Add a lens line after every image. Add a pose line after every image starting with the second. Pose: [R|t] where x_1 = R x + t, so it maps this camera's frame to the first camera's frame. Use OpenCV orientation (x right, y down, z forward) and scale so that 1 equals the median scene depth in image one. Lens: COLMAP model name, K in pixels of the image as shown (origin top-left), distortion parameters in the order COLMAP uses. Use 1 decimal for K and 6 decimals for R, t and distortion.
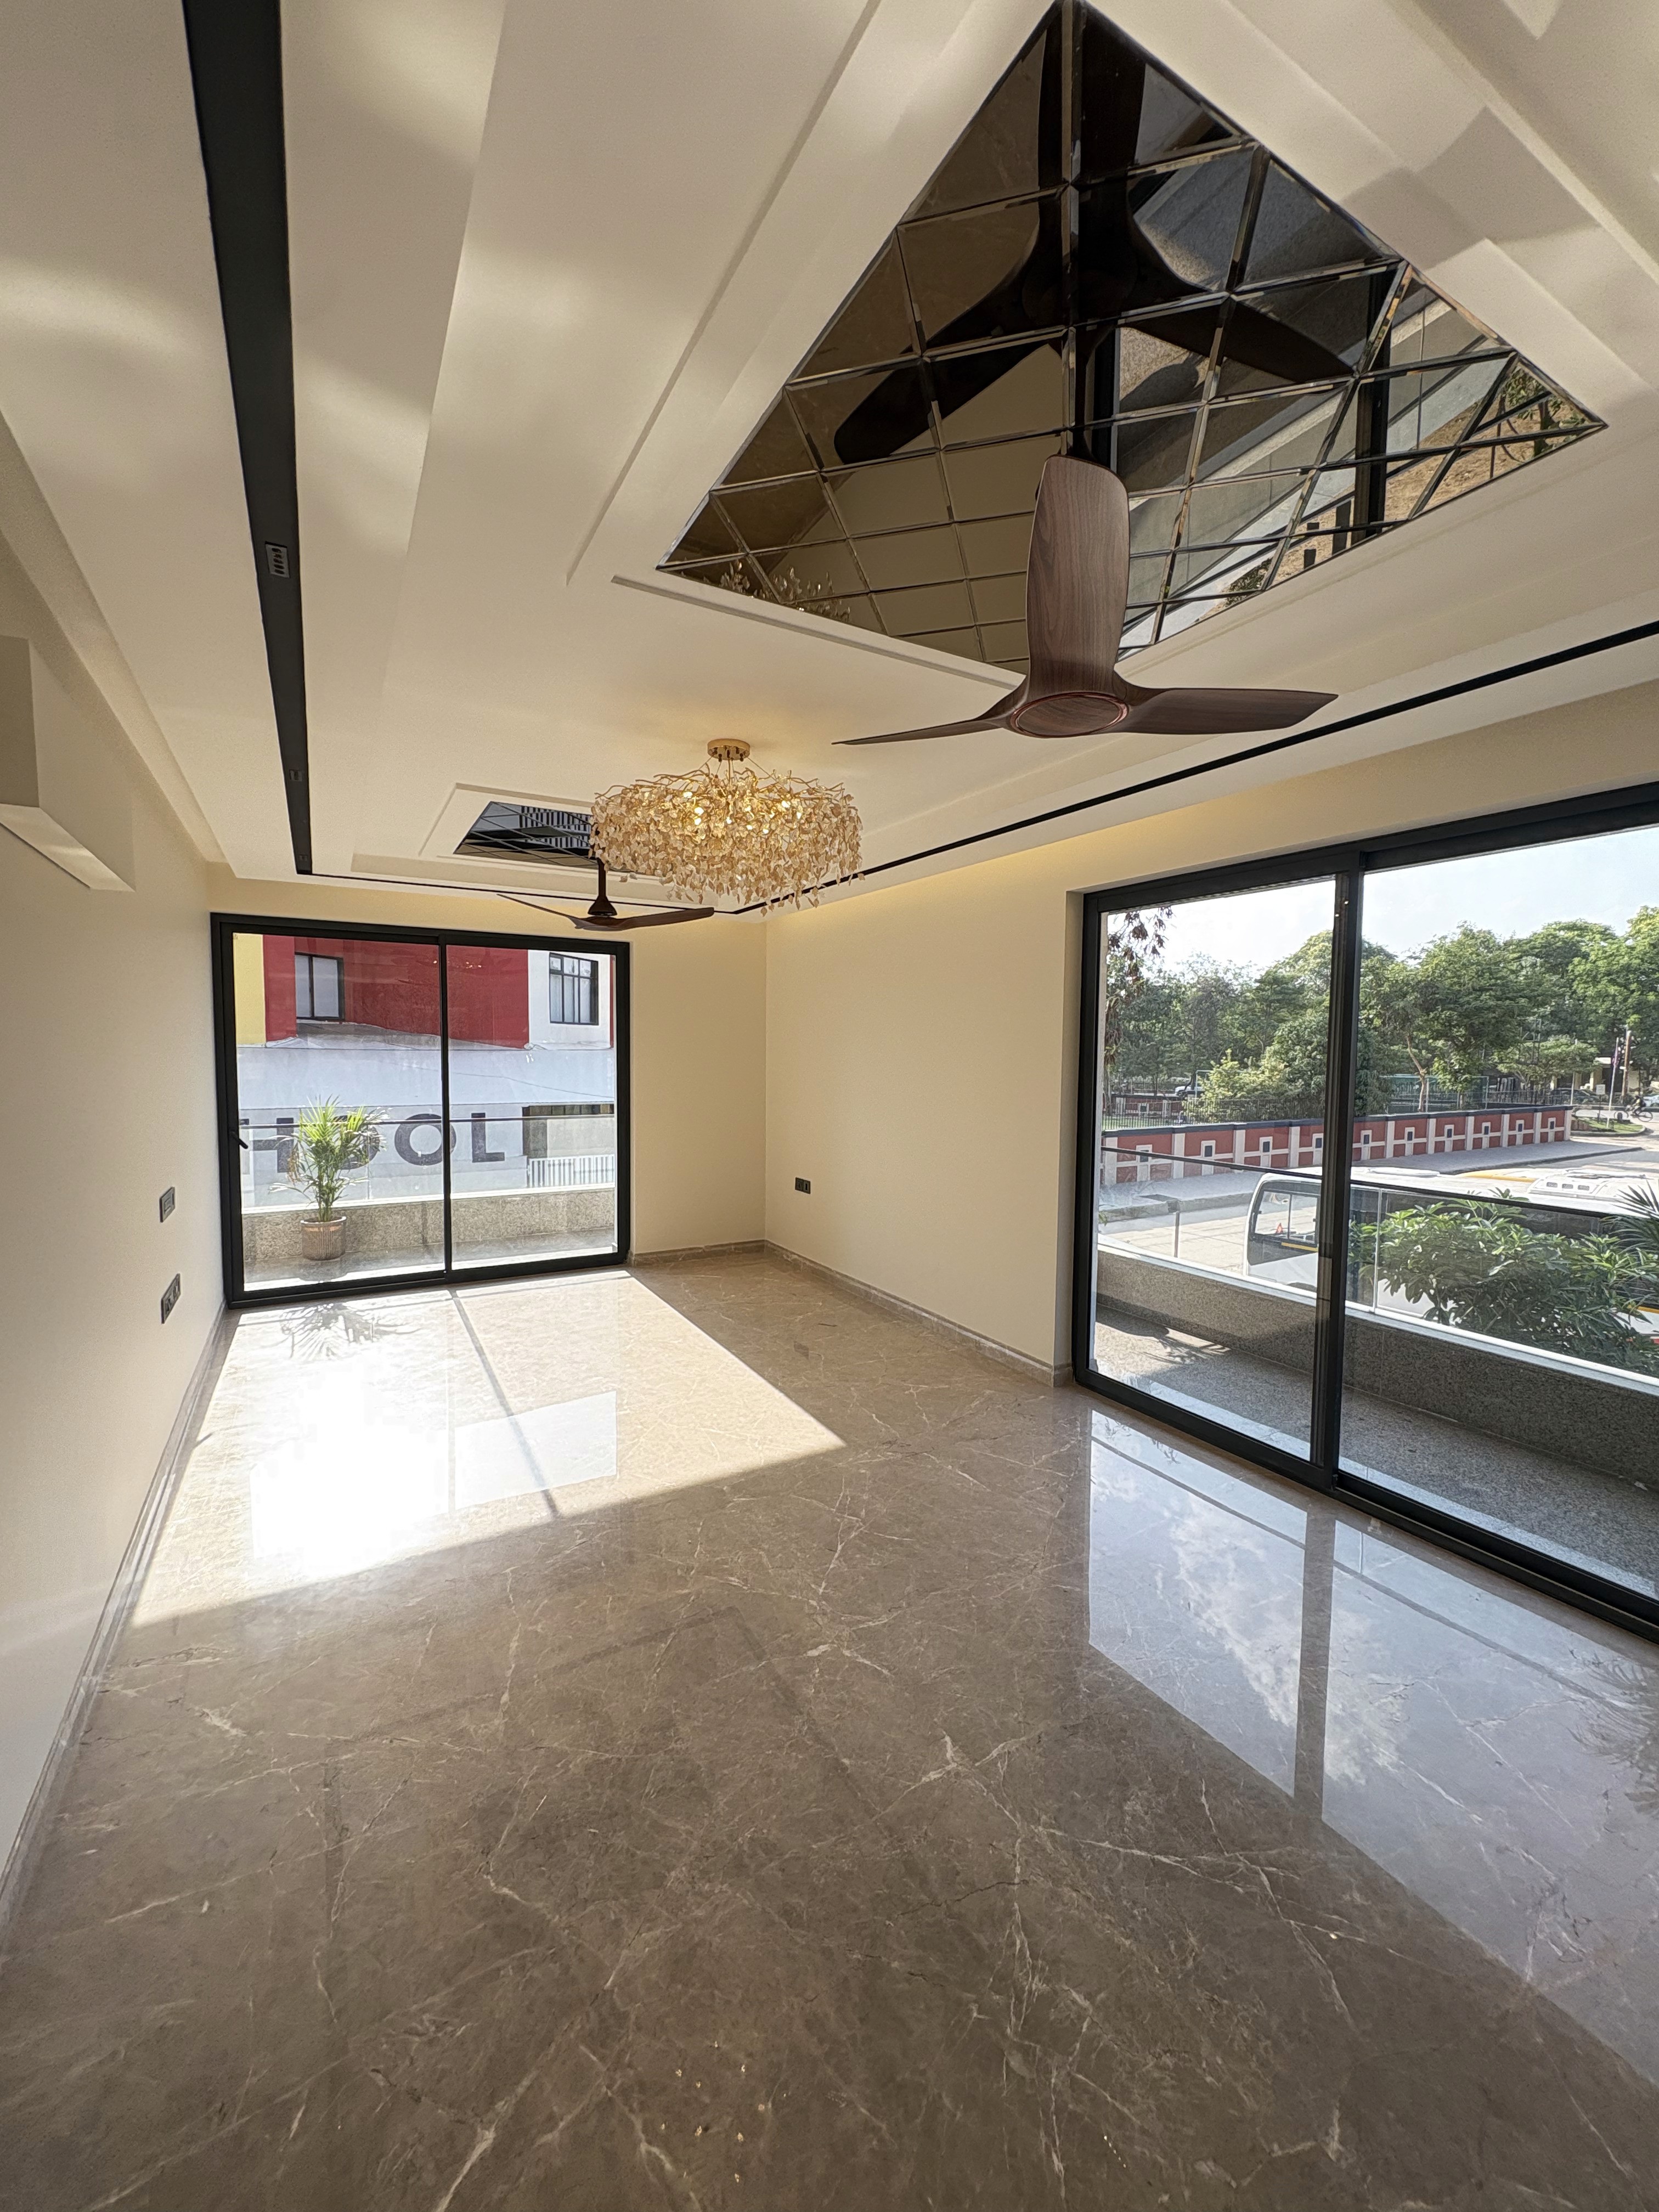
lens RADIAL K [[882.8, 0, 825.0], [0, 882.8, 1100.4], [0, 0, 1]] dist [-0.000717, 0.000666]
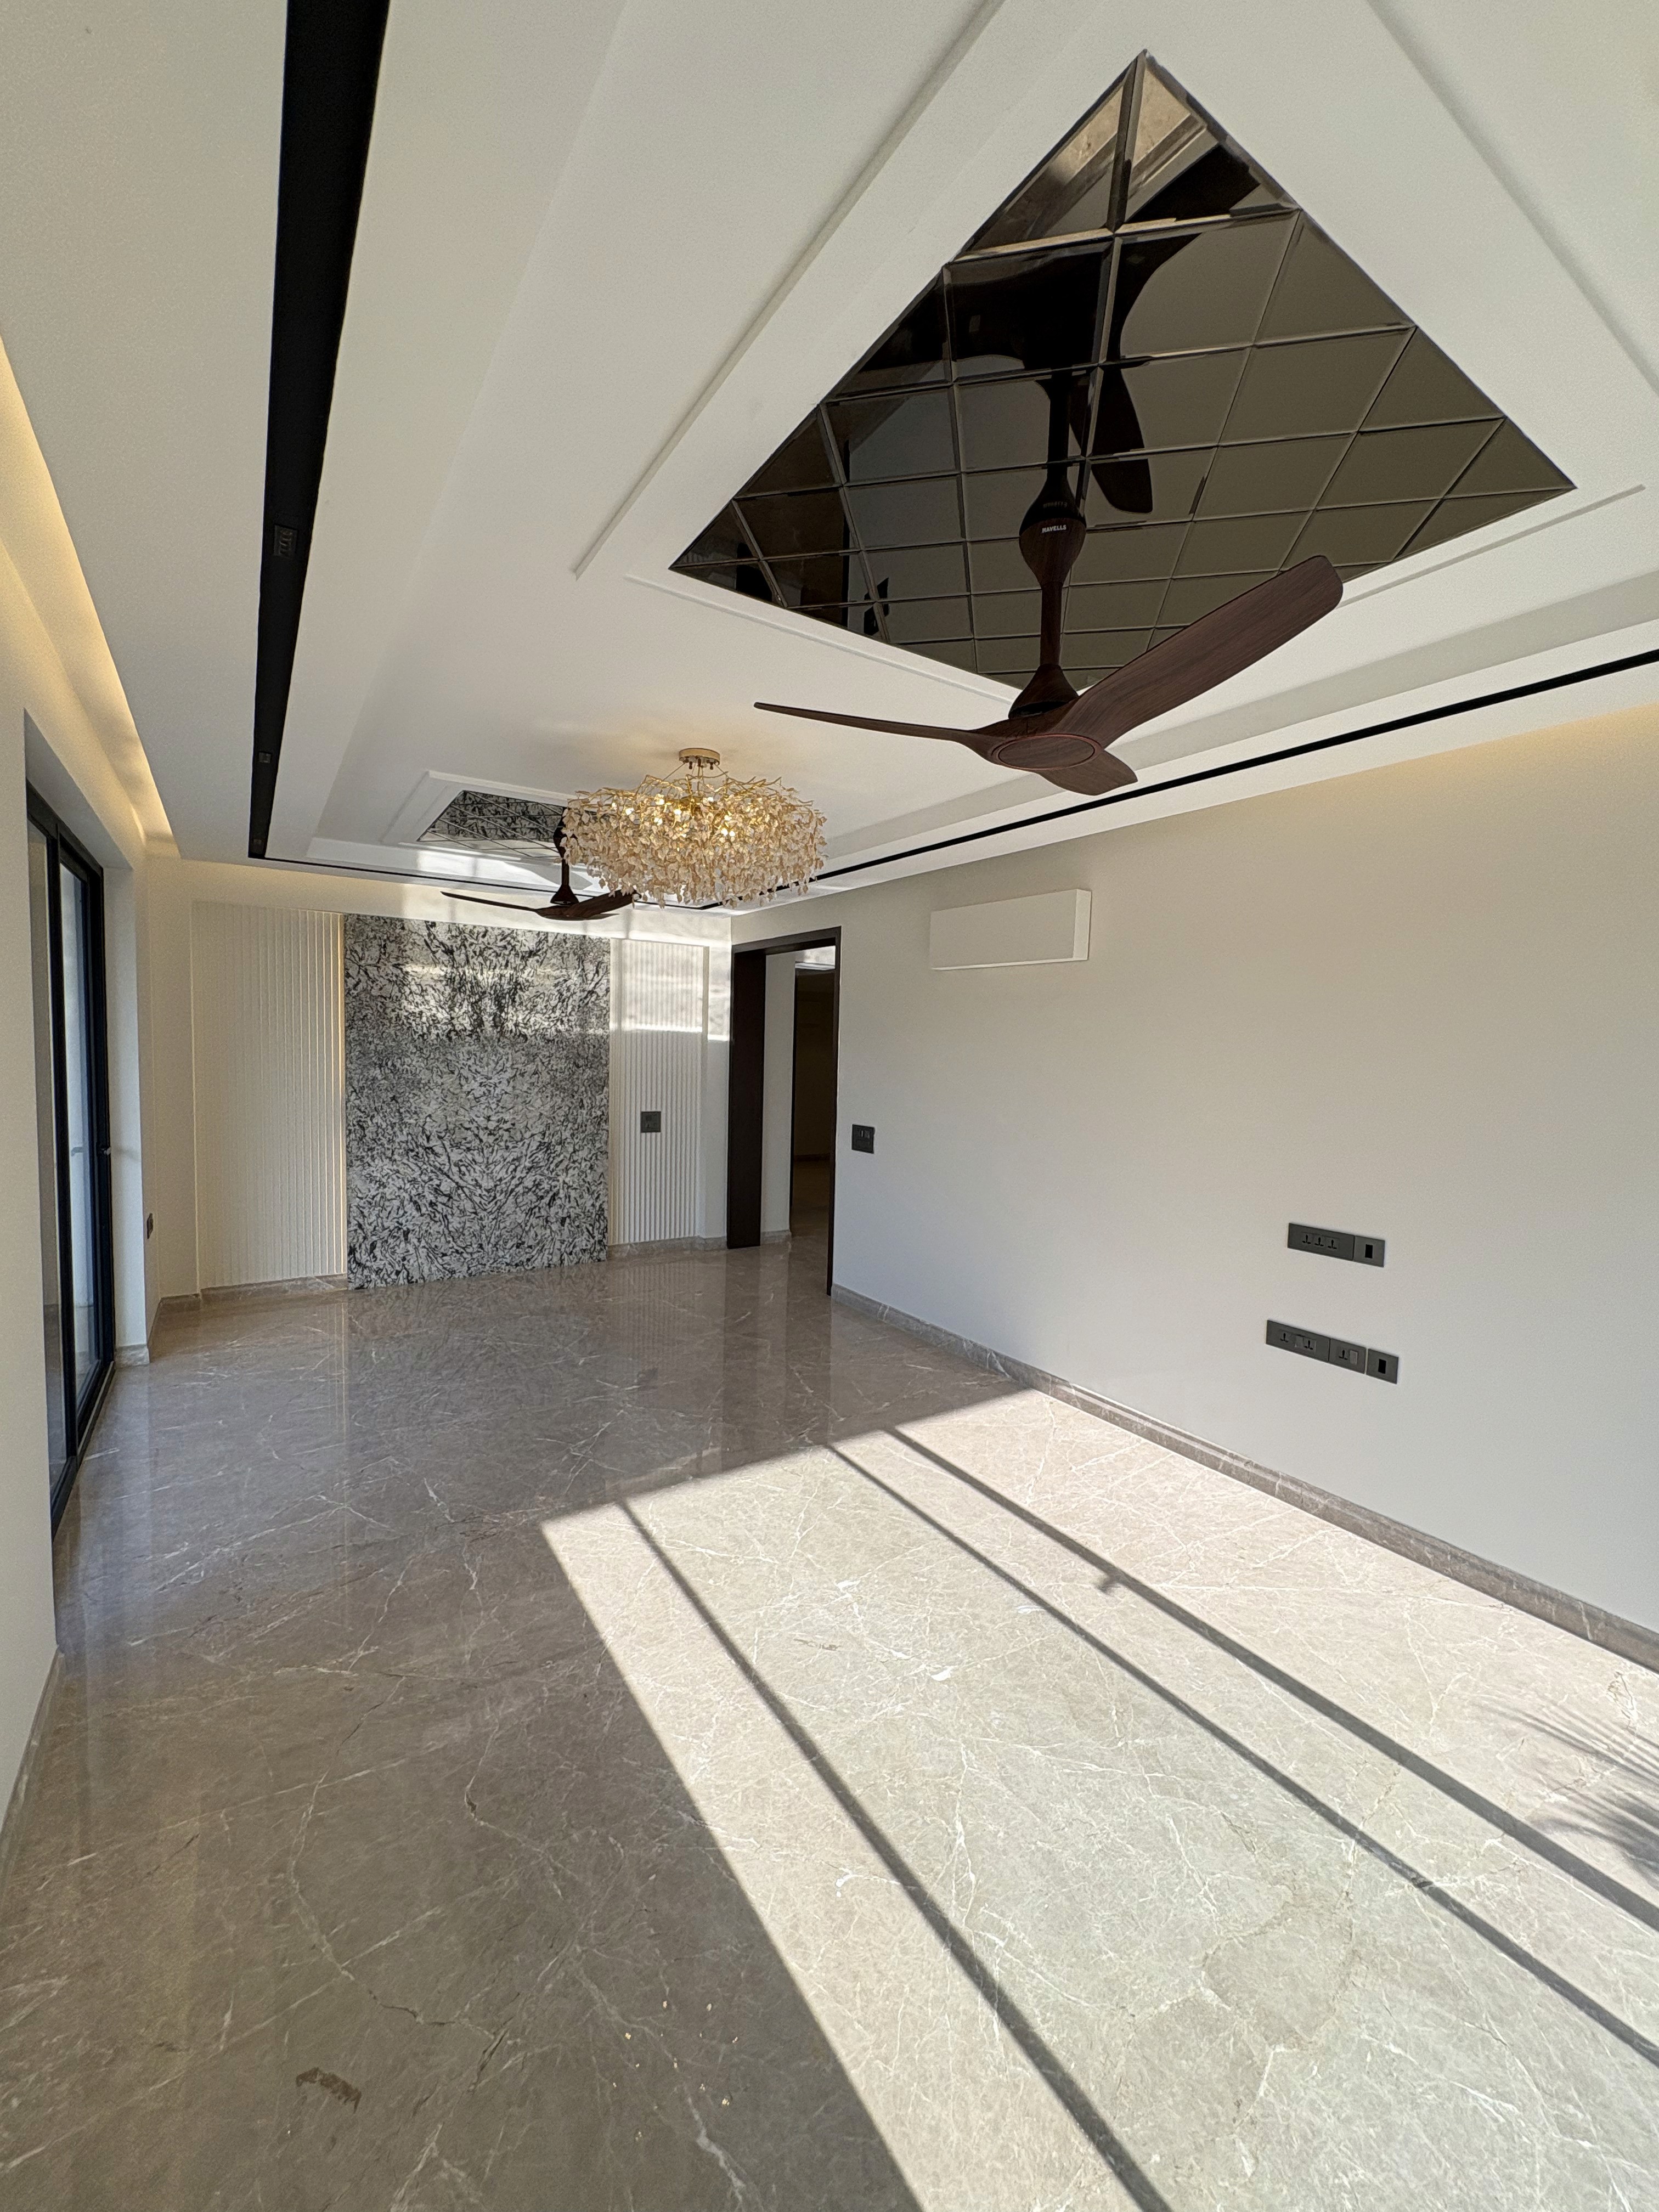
lens RADIAL K [[882.8, 0, 825.0], [0, 882.8, 1100.4], [0, 0, 1]] dist [-0.000717, 0.000666]
pose [[-0.997239, -0.033914, -0.066063, -0.129989], [-0.041750, 0.991761, 0.121107, -0.085691], [0.061412, 0.123531, -0.990439, 1.373839]]
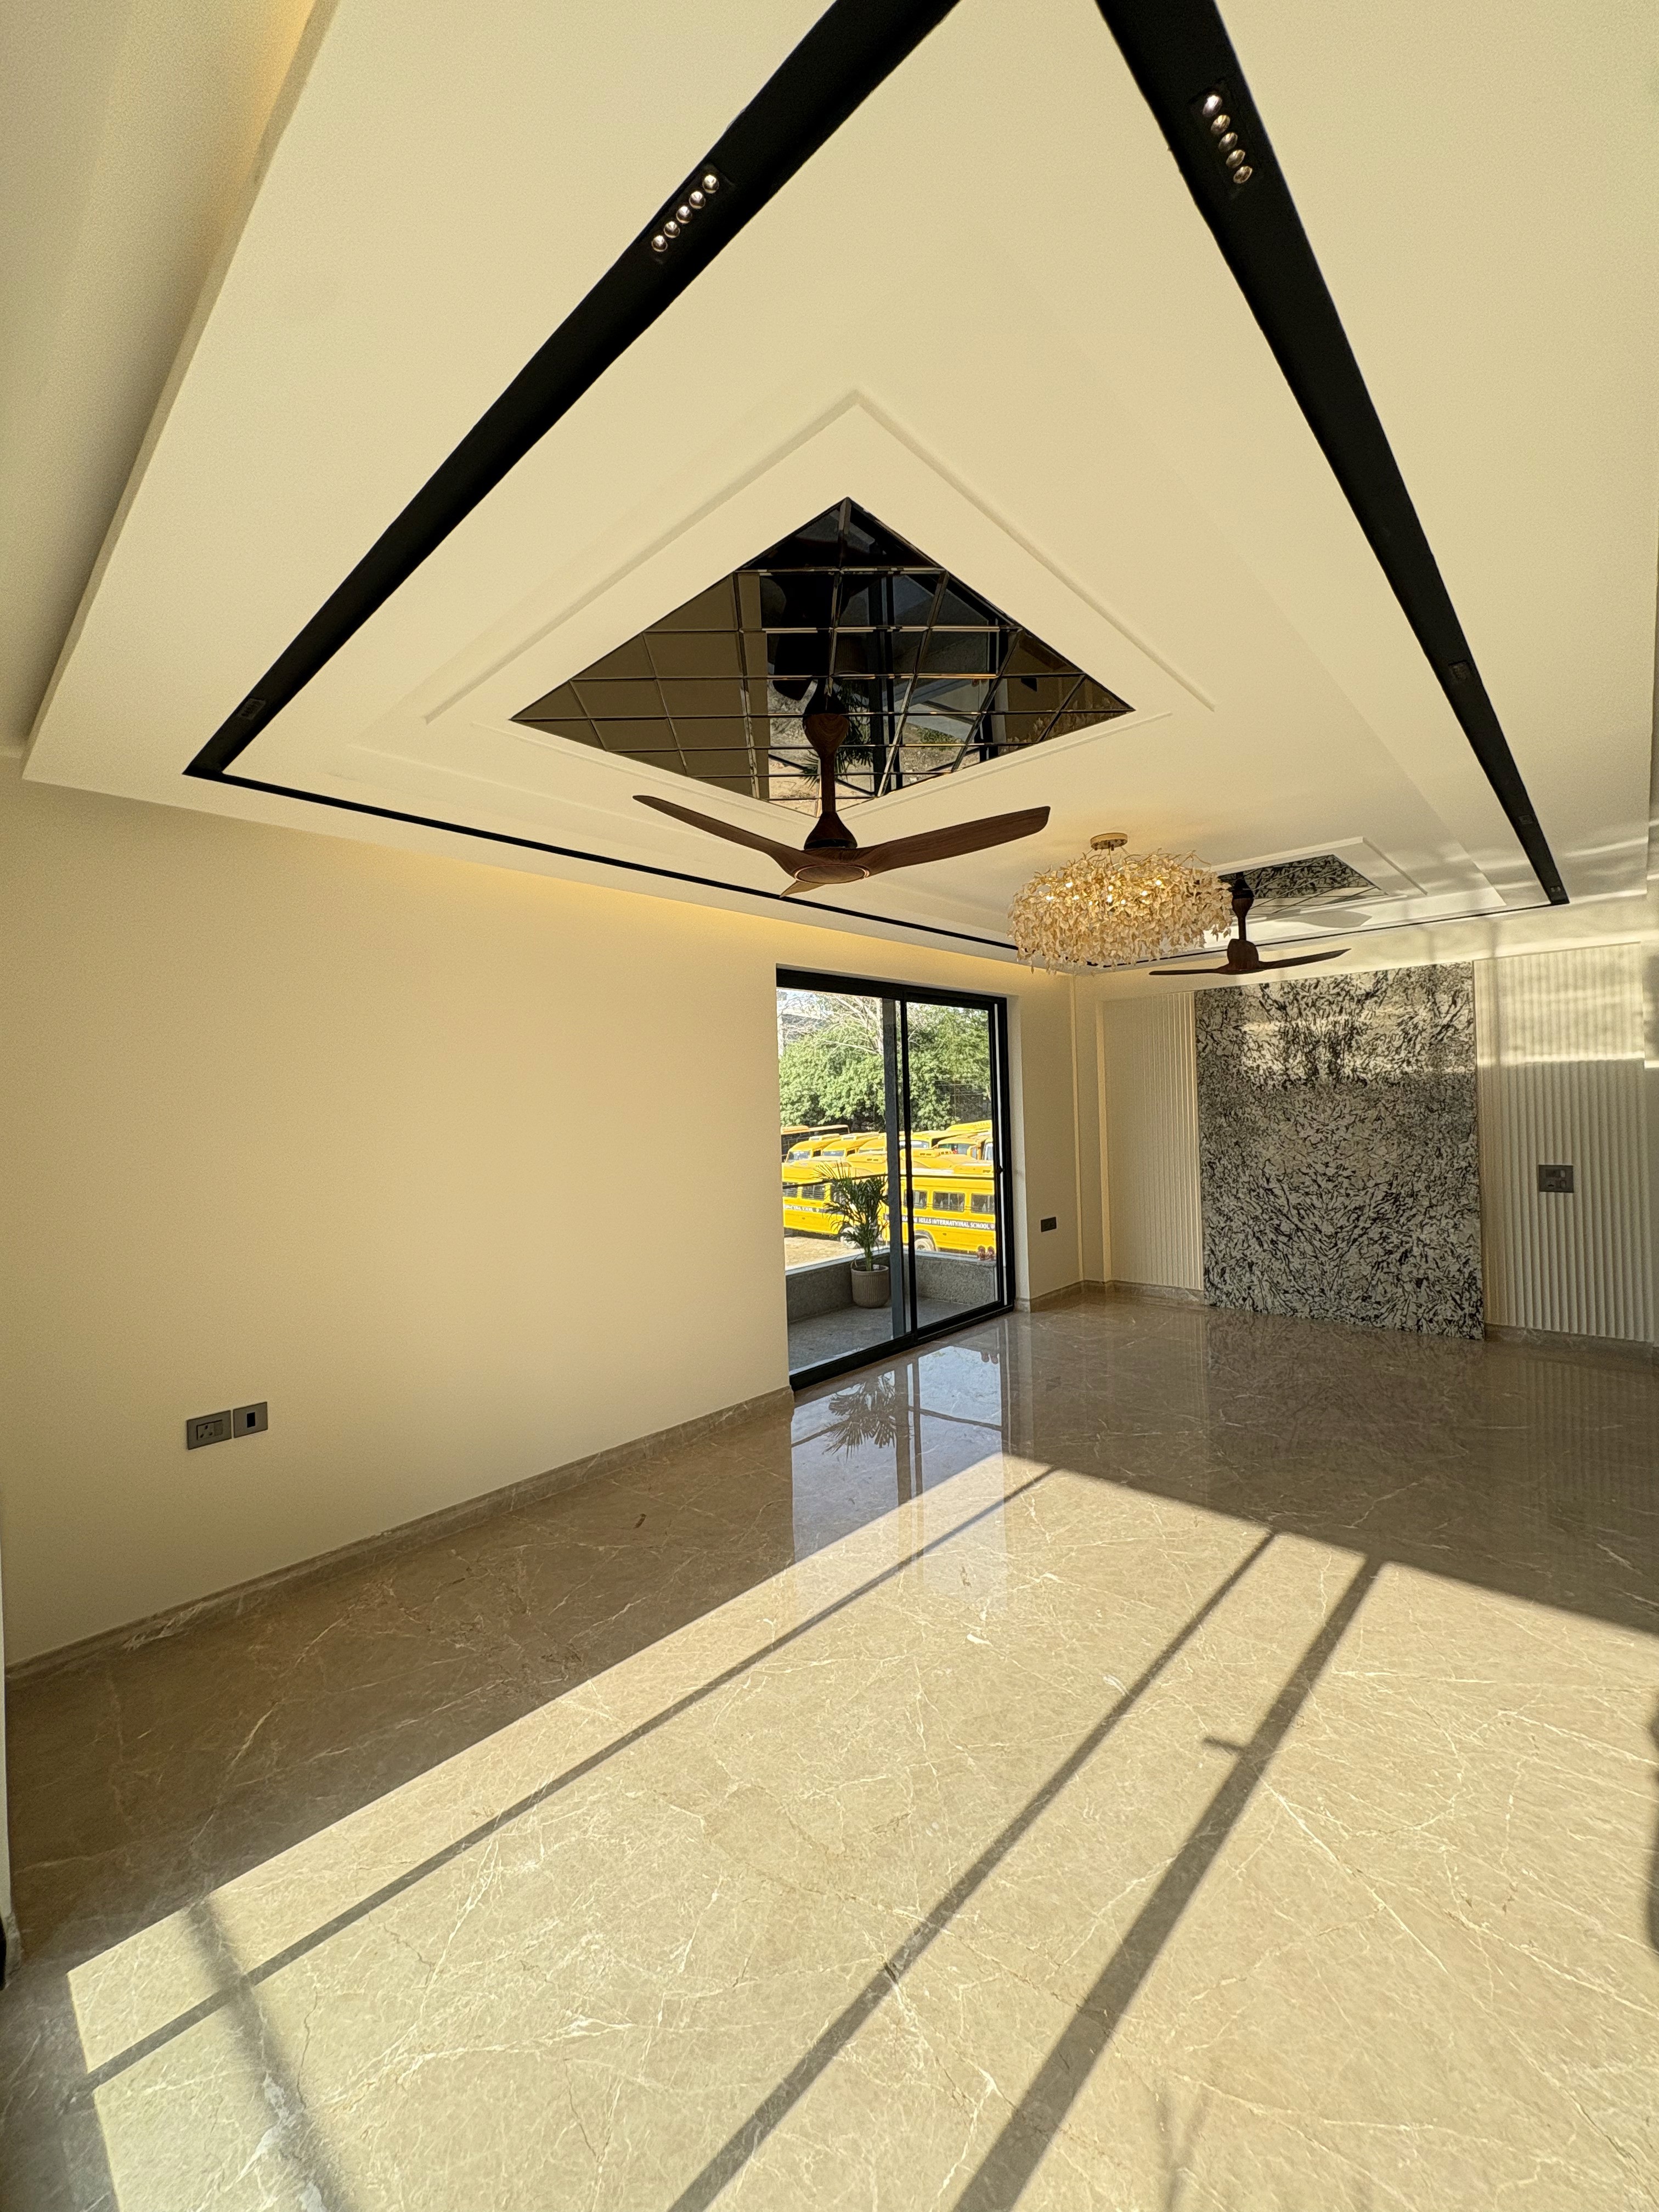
lens RADIAL K [[882.8, 0, 825.0], [0, 882.8, 1100.4], [0, 0, 1]] dist [-0.000717, 0.000666]
pose [[-0.298841, 0.003934, 0.954295, -0.747623], [0.085701, 0.996062, 0.022731, -0.070564], [-0.950447, 0.088577, -0.298002, 1.154306]]
